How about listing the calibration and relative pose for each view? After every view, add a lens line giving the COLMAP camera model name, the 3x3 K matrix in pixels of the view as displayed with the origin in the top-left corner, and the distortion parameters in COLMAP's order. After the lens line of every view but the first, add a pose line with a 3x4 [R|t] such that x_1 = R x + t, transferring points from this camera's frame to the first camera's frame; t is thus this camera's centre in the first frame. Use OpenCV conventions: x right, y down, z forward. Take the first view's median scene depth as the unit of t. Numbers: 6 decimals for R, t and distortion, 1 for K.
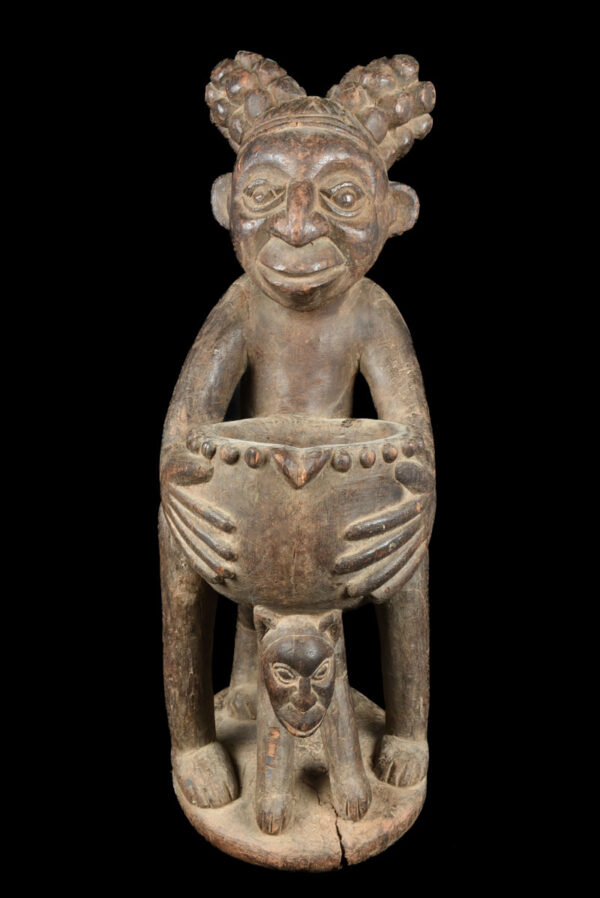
lens RADIAL K [[933.3, 0, 300.0], [0, 933.3, 449.0], [0, 0, 1]] dist [-0.073276, -0.012096]
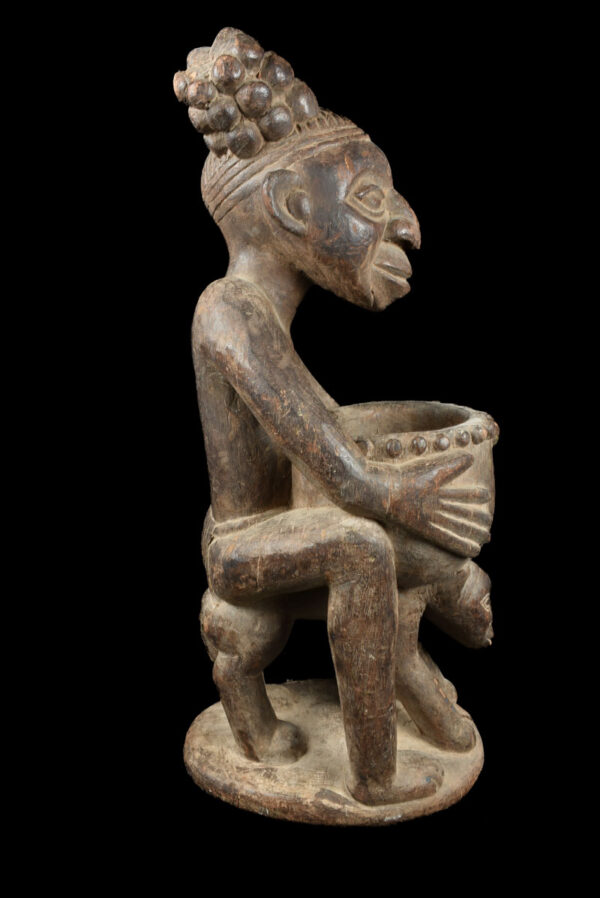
lens RADIAL K [[786.3, 0, 300.0], [0, 786.3, 449.0], [0, 0, 1]] dist [-0.093393, 0.004288]
pose [[0.050208, -0.218458, 0.974554, -0.969506], [0.231168, 0.951828, 0.201454, -0.209041], [-0.971617, 0.215171, 0.098290, 1.079085]]
